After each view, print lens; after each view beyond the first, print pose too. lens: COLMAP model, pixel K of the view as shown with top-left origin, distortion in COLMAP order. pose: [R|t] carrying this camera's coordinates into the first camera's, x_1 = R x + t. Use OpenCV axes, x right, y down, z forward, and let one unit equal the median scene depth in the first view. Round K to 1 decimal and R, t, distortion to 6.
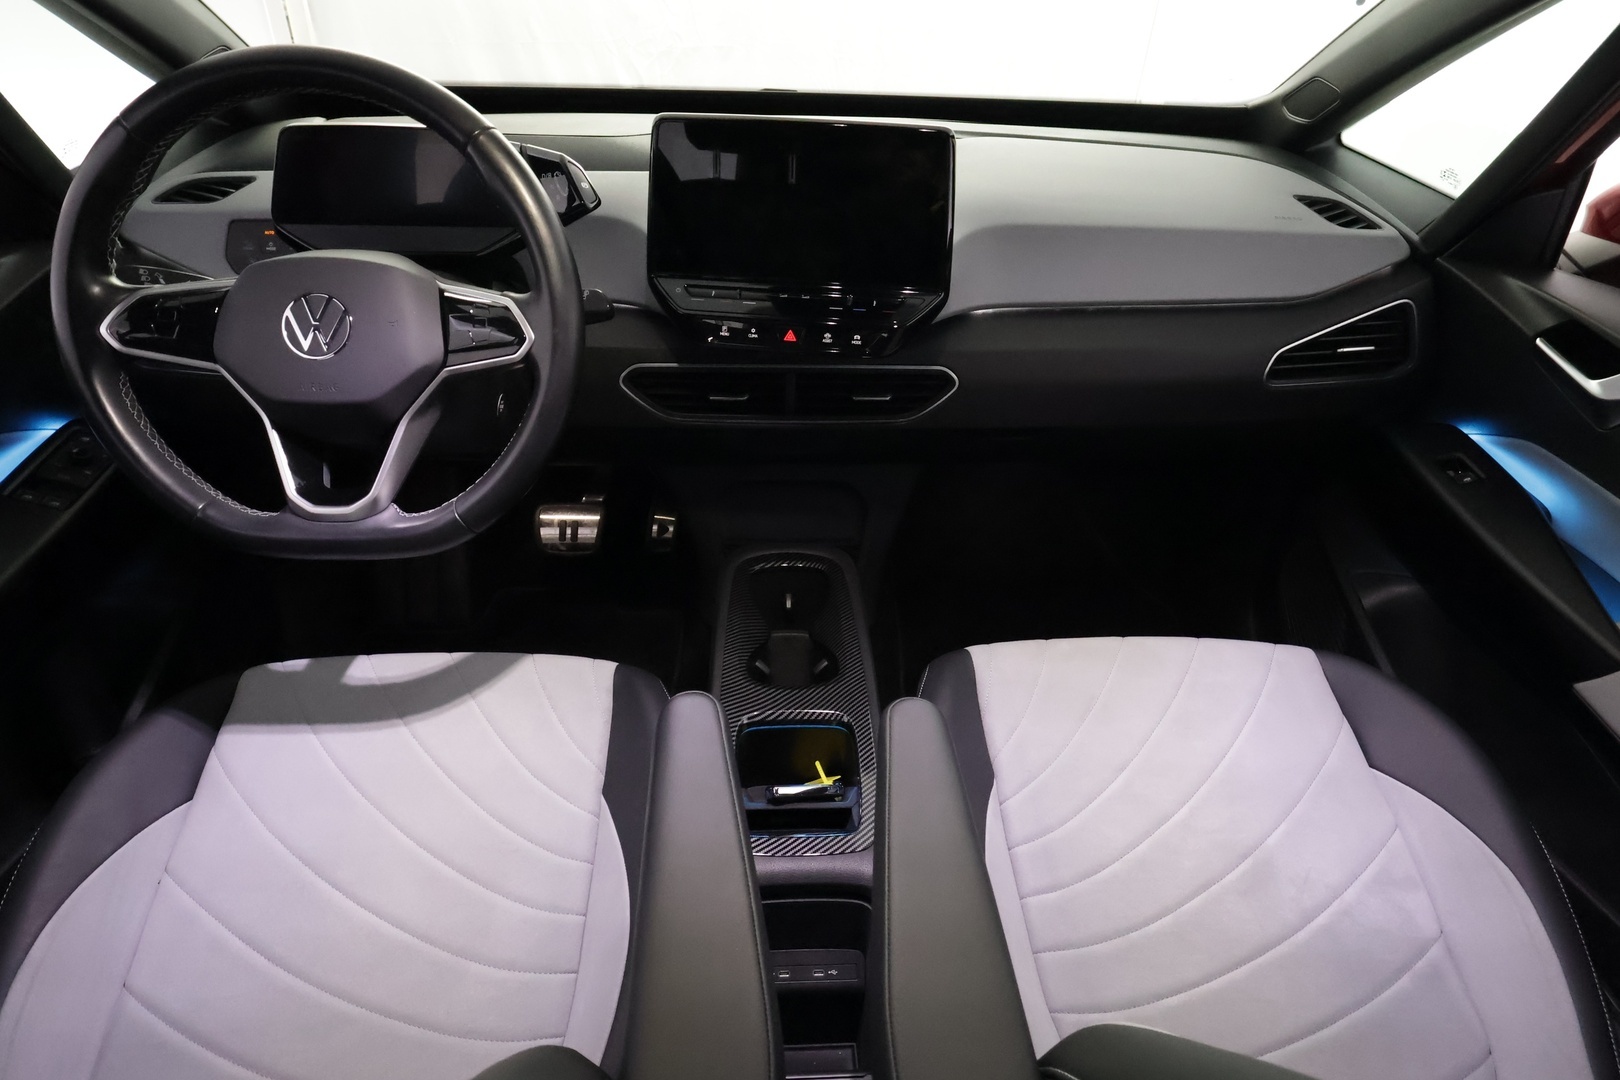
lens RADIAL K [[993.8, 0, 833.7], [0, 993.8, 532.1], [0, 0, 1]] dist [-0.027453, -0.000122]
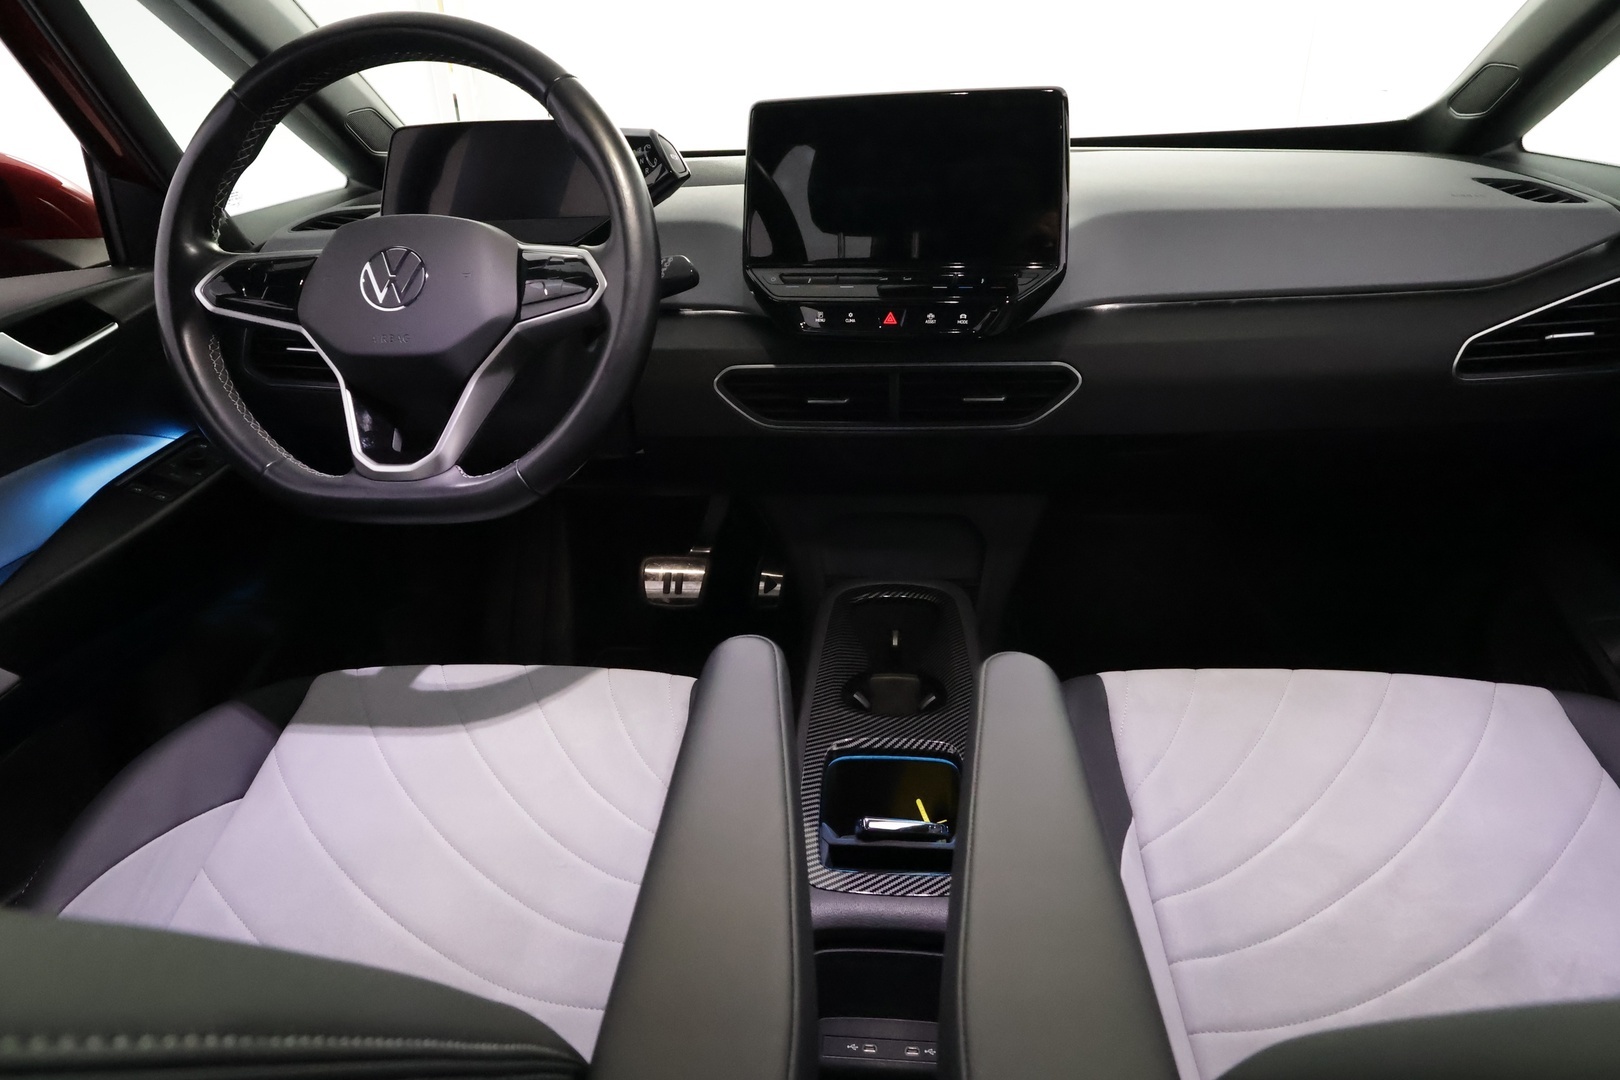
lens RADIAL K [[975.5, 0, 810.0], [0, 975.5, 540.0], [0, 0, 1]] dist [-0.021873, 0.001426]
pose [[0.985333, -0.003851, -0.170597, 0.038249], [-0.023393, 0.987257, -0.157403, 0.157070], [0.169029, 0.159085, 0.972688, 0.145189]]
